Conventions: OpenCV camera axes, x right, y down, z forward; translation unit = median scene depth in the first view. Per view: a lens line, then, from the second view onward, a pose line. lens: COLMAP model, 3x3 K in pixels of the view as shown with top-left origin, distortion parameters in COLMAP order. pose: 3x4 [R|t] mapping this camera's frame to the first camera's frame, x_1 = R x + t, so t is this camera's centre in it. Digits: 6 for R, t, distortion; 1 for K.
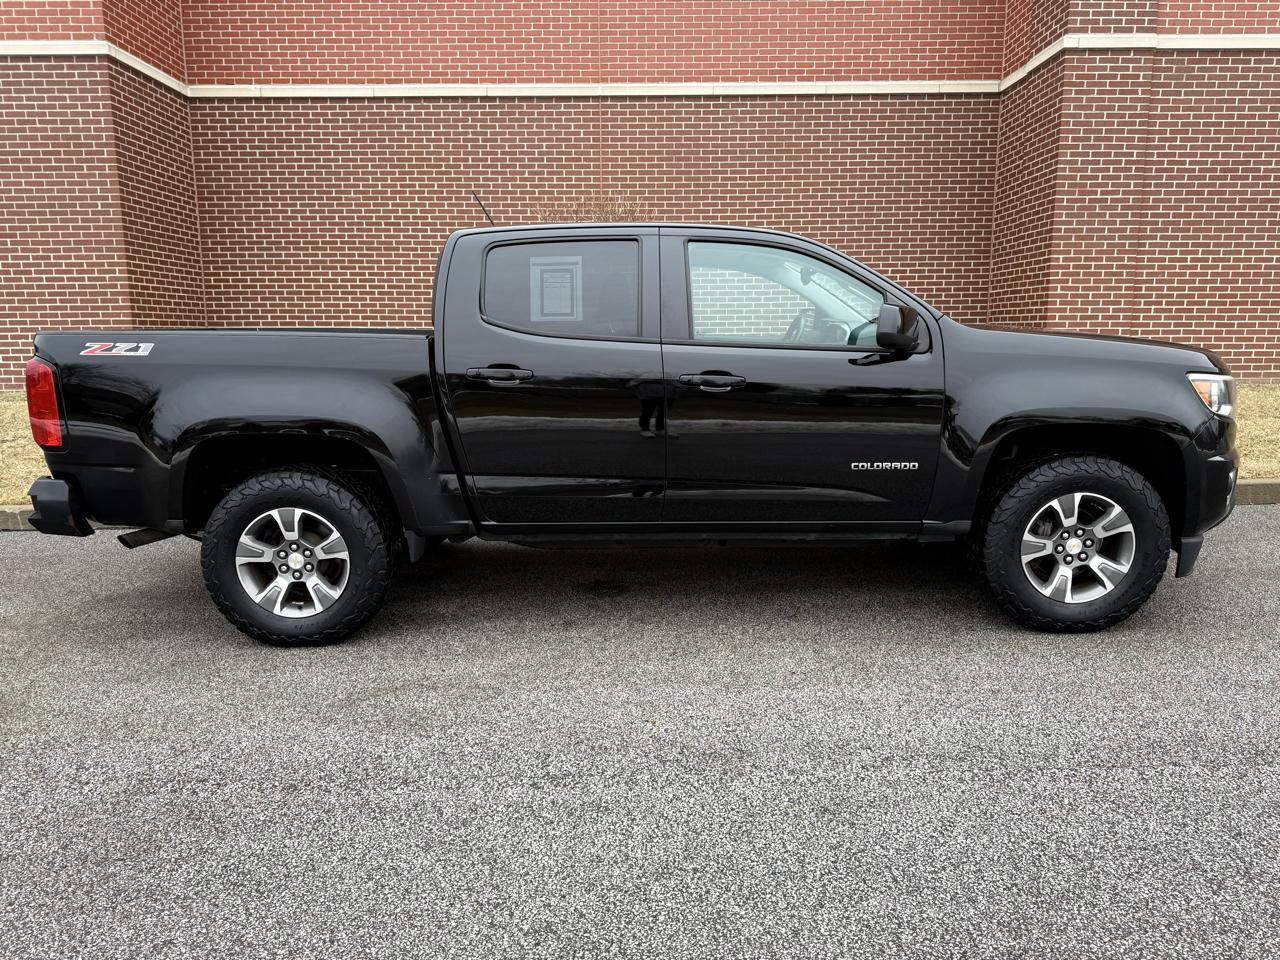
lens RADIAL K [[914.4, 0, 642.0], [0, 914.4, 484.2], [0, 0, 1]] dist [0.024983, -0.026696]
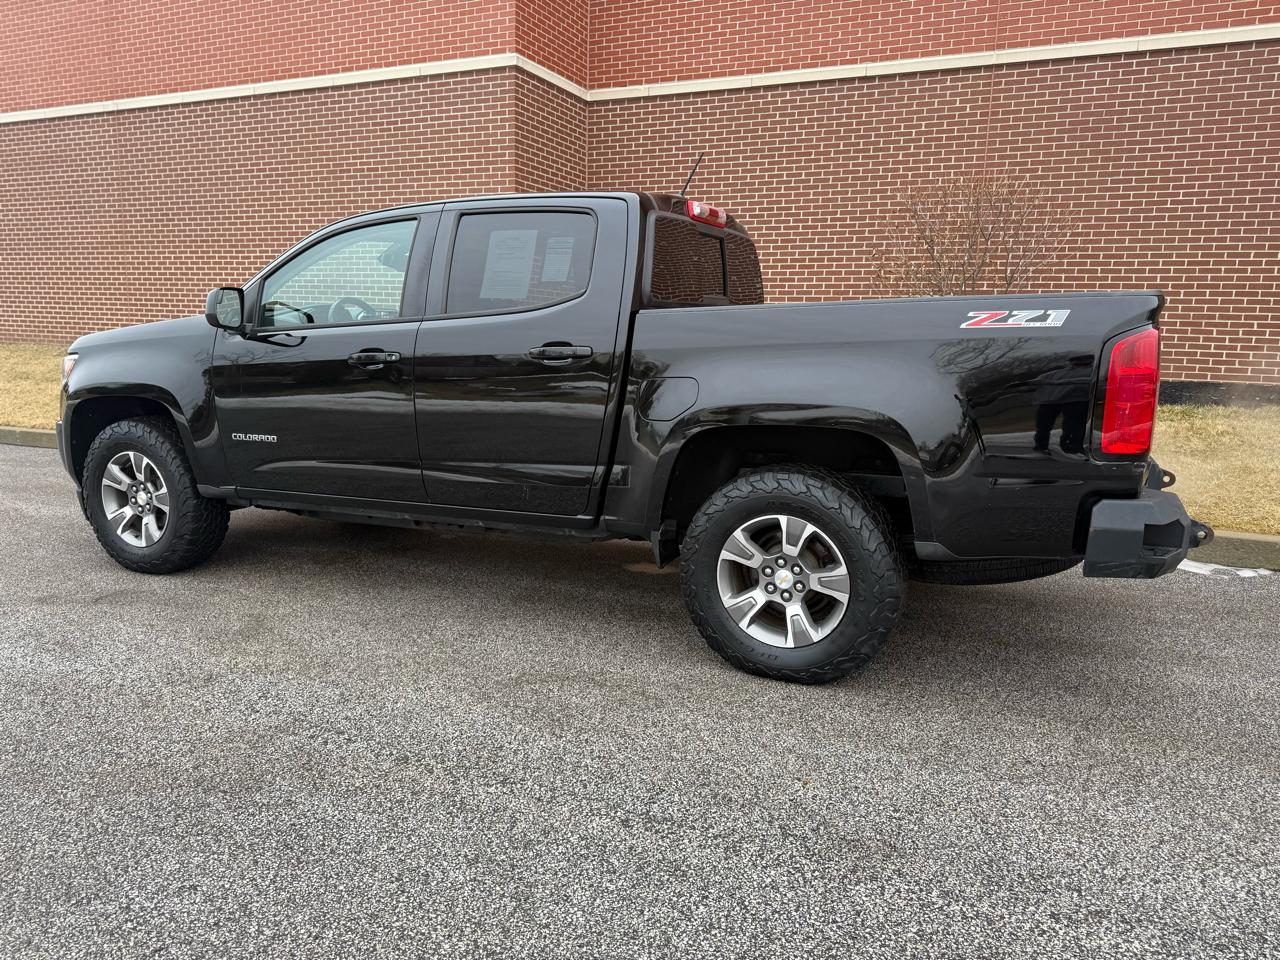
lens RADIAL K [[914.4, 0, 642.0], [0, 914.4, 484.2], [0, 0, 1]] dist [0.024983, -0.026696]
pose [[0.902202, 0.101426, -0.419218, 0.062042], [-0.103137, 0.994492, 0.018646, -0.000731], [0.418800, 0.026415, 0.907694, 0.061167]]
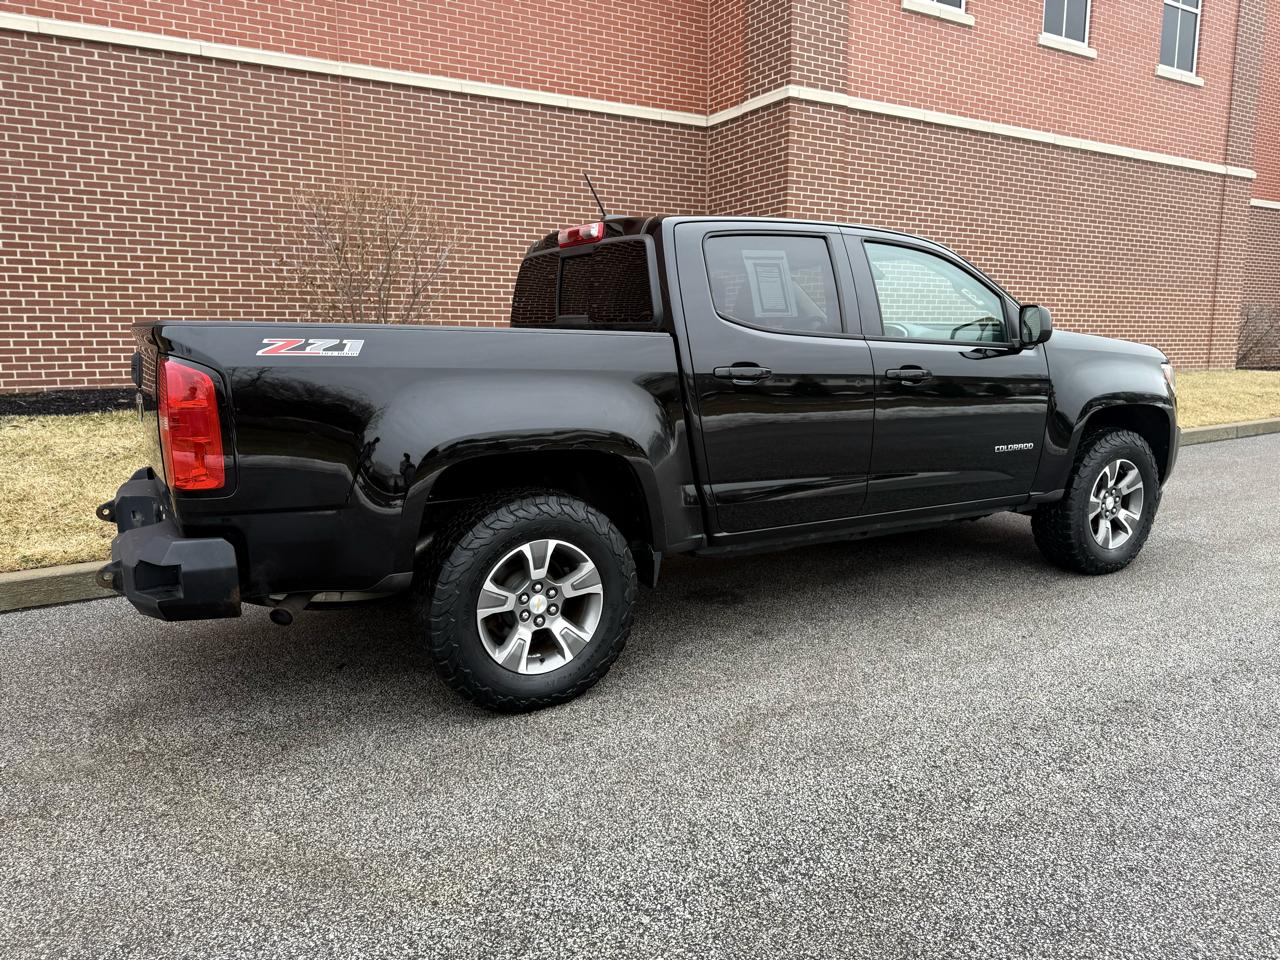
lens RADIAL K [[914.5, 0, 644.0], [0, 914.5, 479.1], [0, 0, 1]] dist [0.028823, -0.032839]
pose [[0.857438, -0.074602, 0.509151, -0.280434], [0.084853, 0.996389, 0.003095, -0.009023], [-0.507543, 0.040550, 0.860672, 0.095719]]
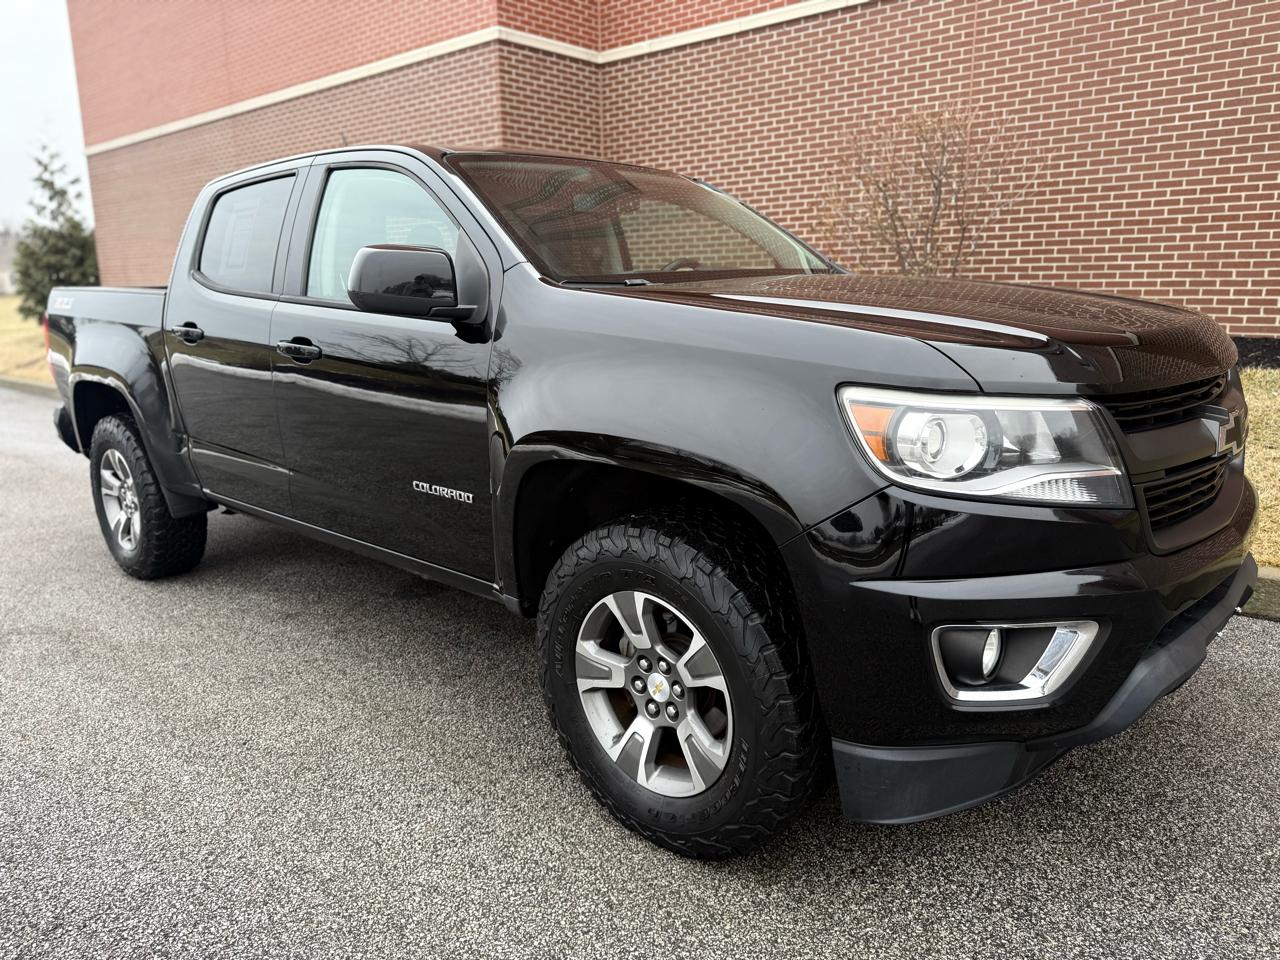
lens RADIAL K [[920.5, 0, 639.7], [0, 920.5, 472.3], [0, 0, 1]] dist [0.025930, -0.032705]
pose [[0.740781, 0.131508, -0.658748, 0.318376], [-0.104007, 0.991278, 0.080934, -0.040406], [0.663646, 0.008560, 0.747998, 0.229746]]
